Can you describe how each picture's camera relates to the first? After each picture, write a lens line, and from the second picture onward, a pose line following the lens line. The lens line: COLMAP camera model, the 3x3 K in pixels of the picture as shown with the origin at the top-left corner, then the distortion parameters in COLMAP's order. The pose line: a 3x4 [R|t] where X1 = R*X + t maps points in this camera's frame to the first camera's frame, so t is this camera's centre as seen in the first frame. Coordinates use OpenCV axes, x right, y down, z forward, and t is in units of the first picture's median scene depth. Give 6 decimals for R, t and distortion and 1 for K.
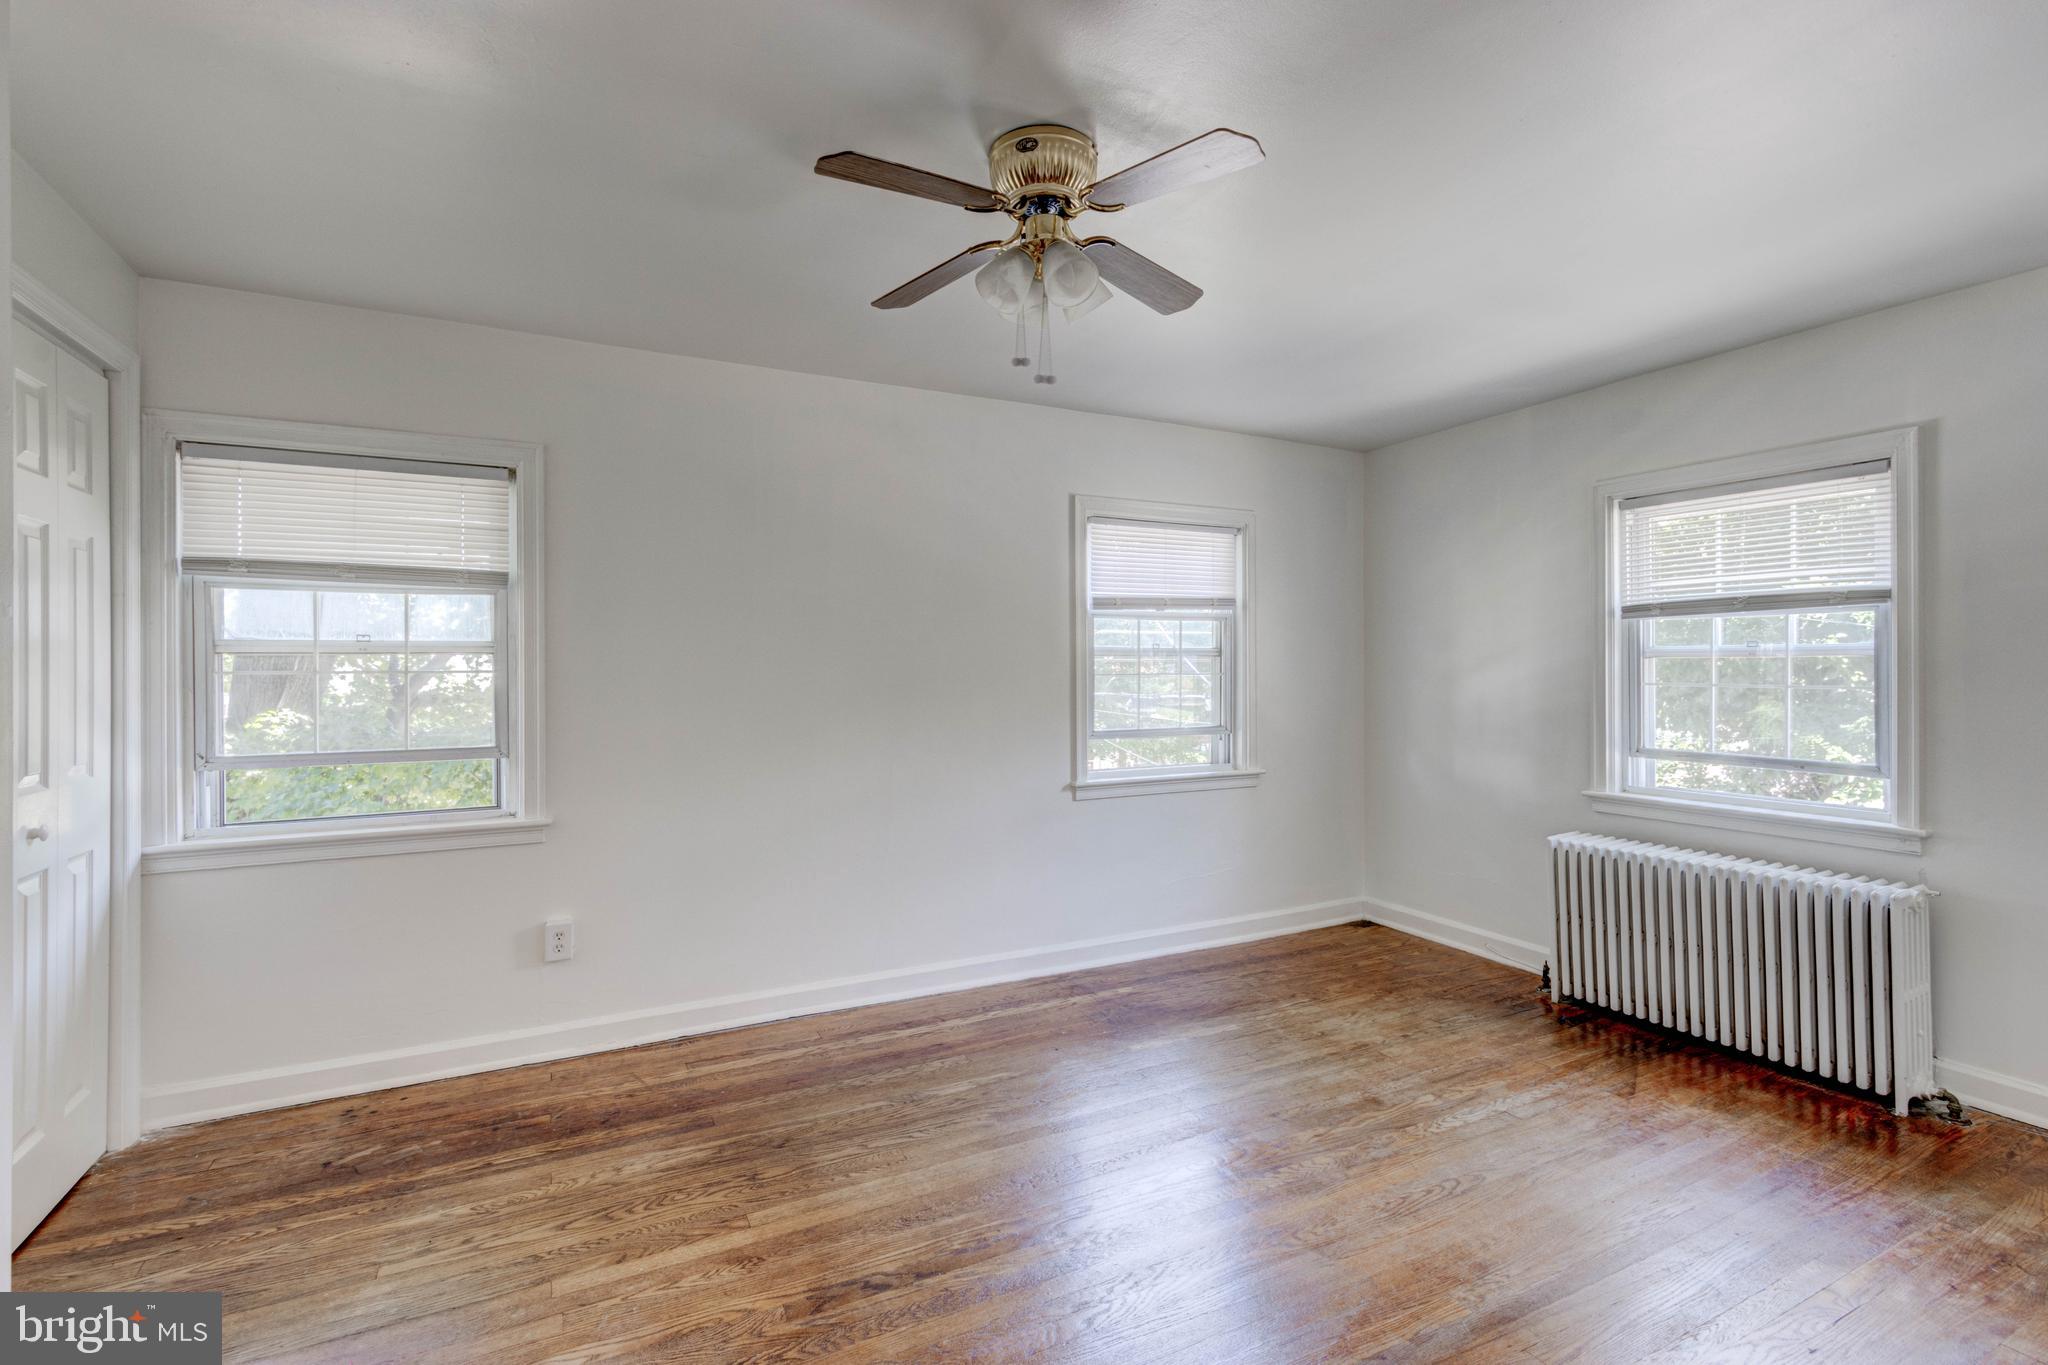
lens RADIAL K [[926.9, 0, 1023.2], [0, 926.9, 664.6], [0, 0, 1]] dist [0.001362, -0.000542]
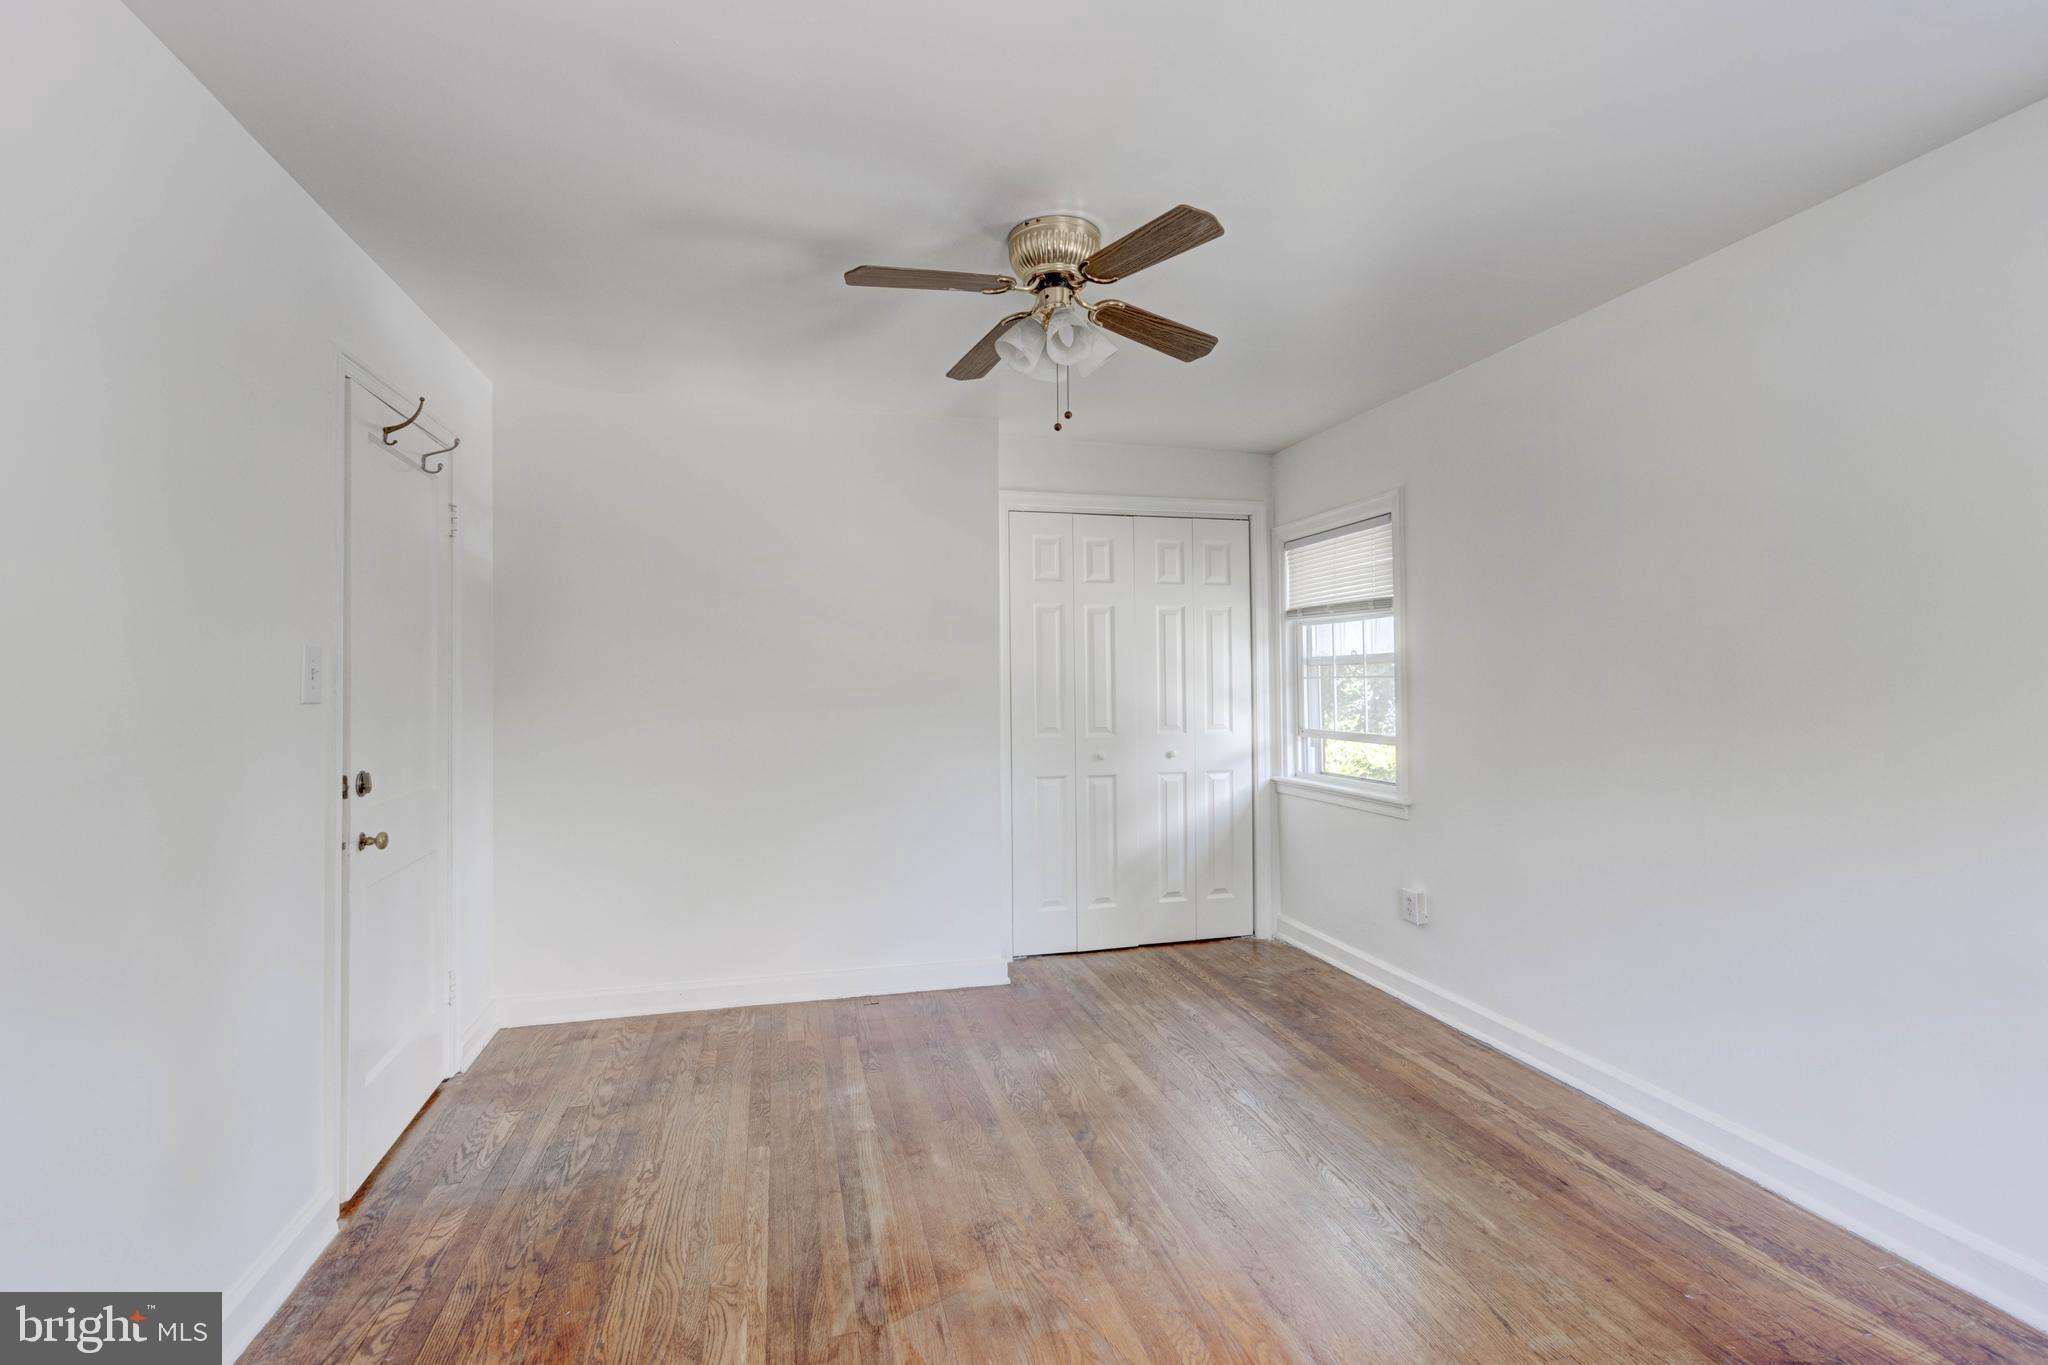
lens RADIAL K [[926.9, 0, 1023.2], [0, 926.9, 664.6], [0, 0, 1]] dist [0.001362, -0.000542]
pose [[-0.213491, -0.013433, -0.976853, 0.777273], [0.014722, 0.999748, -0.016965, 0.006325], [0.976834, -0.018003, -0.213239, 0.801572]]
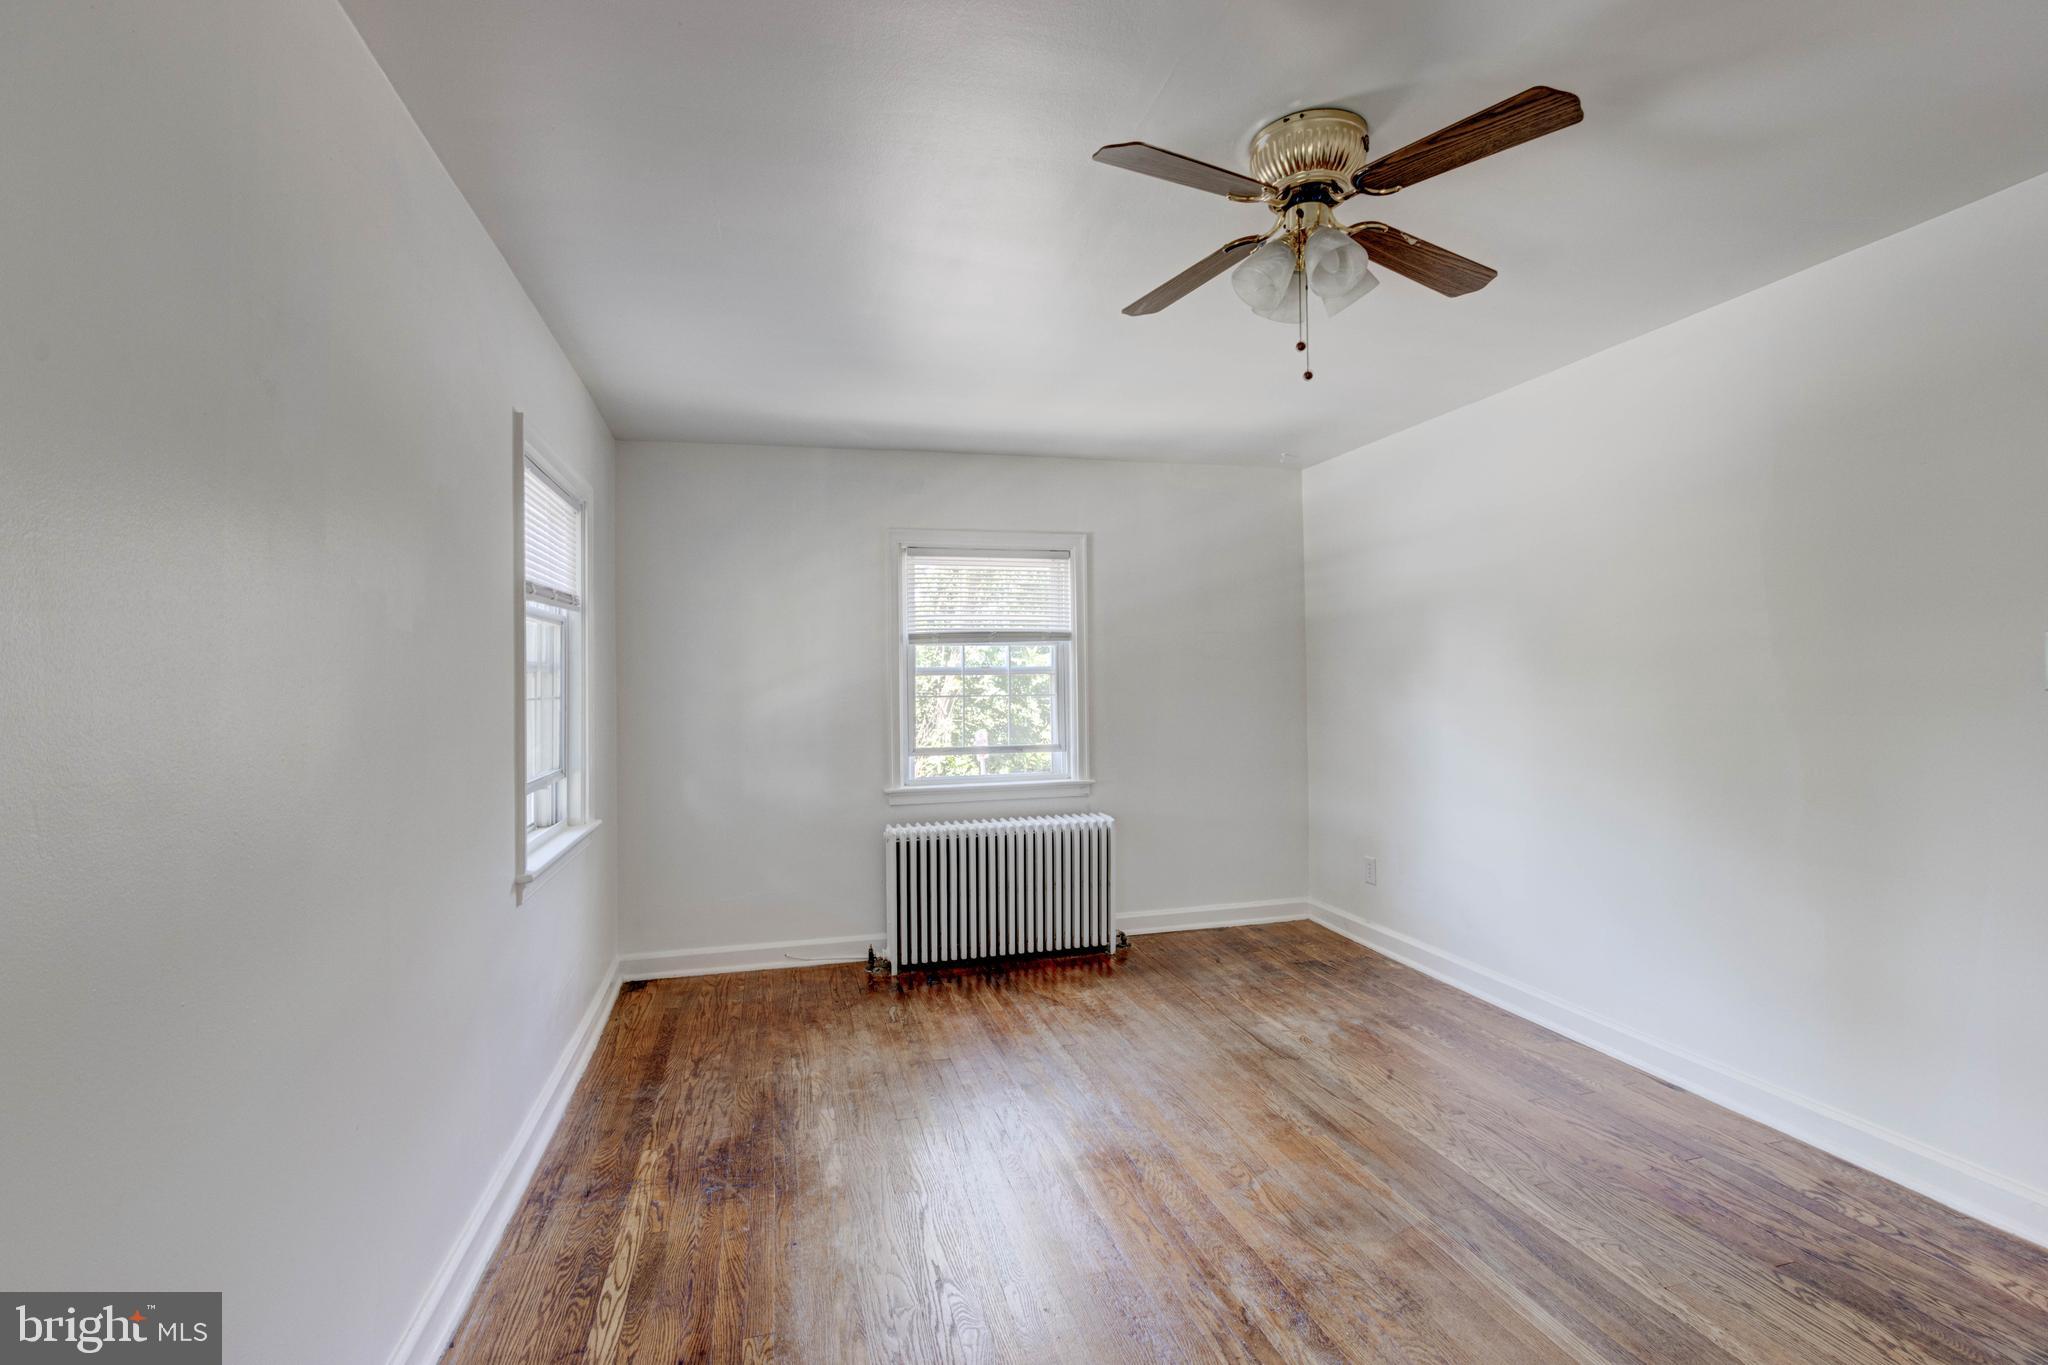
lens RADIAL K [[938.7, 0, 1028.0], [0, 938.7, 665.8], [0, 0, 1]] dist [0.008829, -0.001419]
pose [[0.201749, 0.015444, 0.979315, -0.653792], [0.008710, 0.999808, -0.017562, 0.003486], [-0.979398, 0.012073, 0.201576, 0.728143]]
